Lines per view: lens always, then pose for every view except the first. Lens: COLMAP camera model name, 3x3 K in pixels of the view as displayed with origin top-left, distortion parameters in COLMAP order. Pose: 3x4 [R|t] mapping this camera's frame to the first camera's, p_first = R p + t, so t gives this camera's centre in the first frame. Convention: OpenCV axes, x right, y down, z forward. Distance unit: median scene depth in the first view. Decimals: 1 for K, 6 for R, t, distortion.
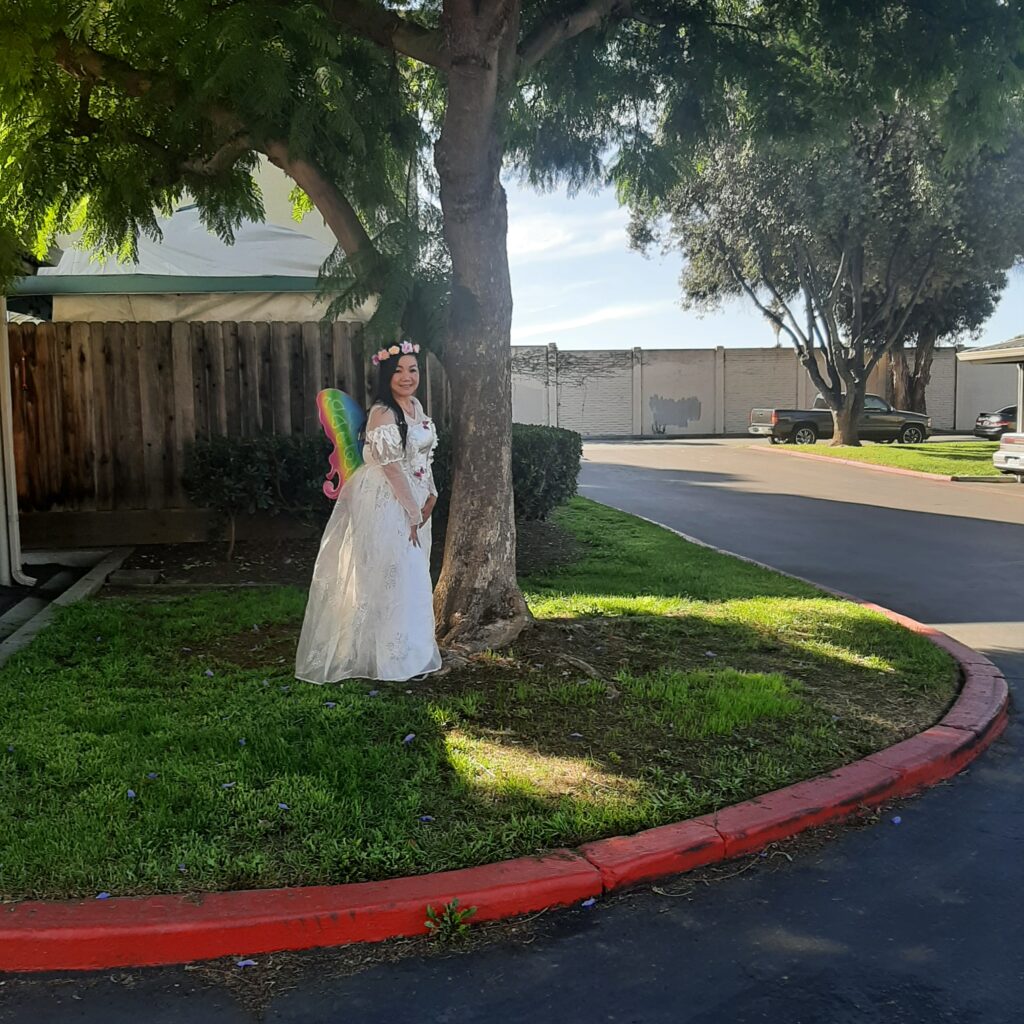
lens RADIAL K [[1051.2, 0, 513.5], [0, 1051.2, 502.0], [0, 0, 1]] dist [0.110745, -0.282381]
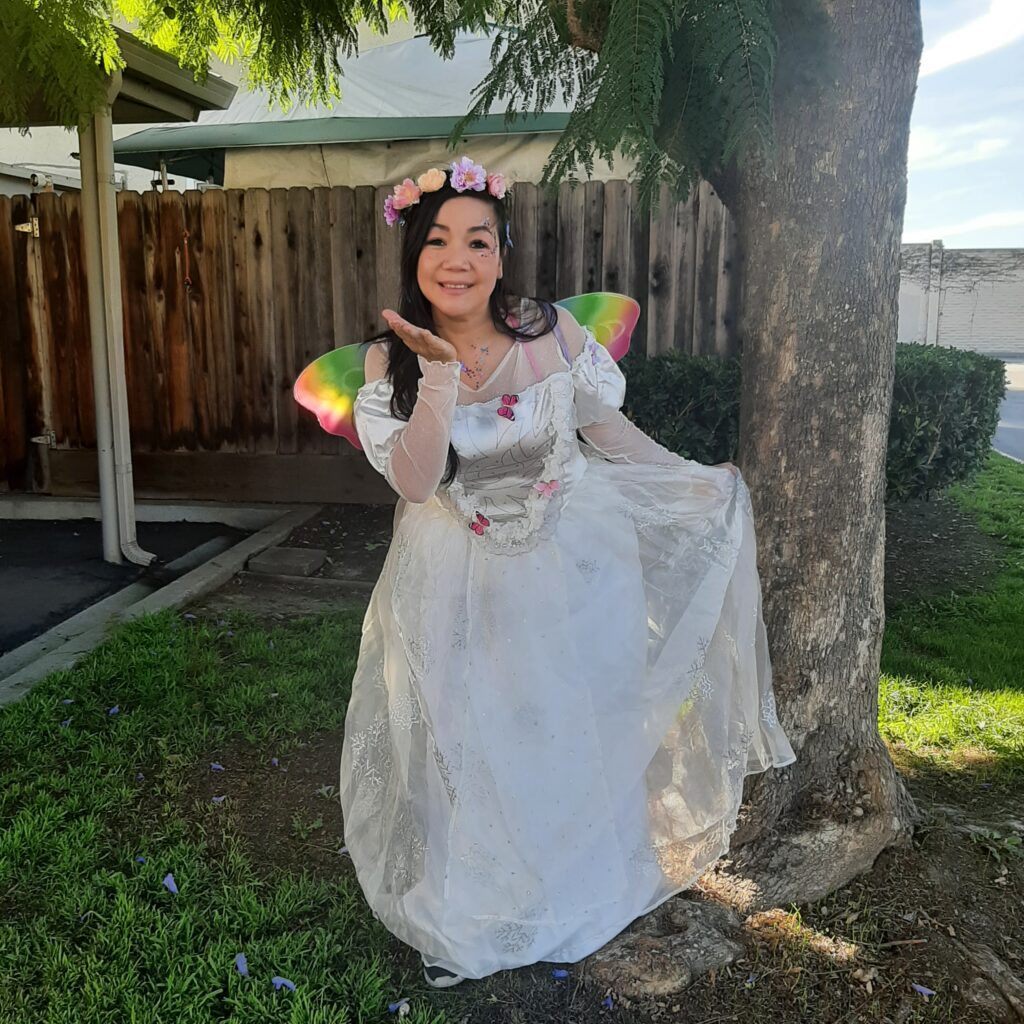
lens RADIAL K [[1051.2, 0, 513.5], [0, 1051.2, 502.0], [0, 0, 1]] dist [0.110745, -0.282381]
pose [[0.946216, 0.068834, -0.316129, -0.004731], [-0.041802, 0.994926, 0.091517, -0.032493], [0.320825, -0.073381, 0.944292, 0.366161]]
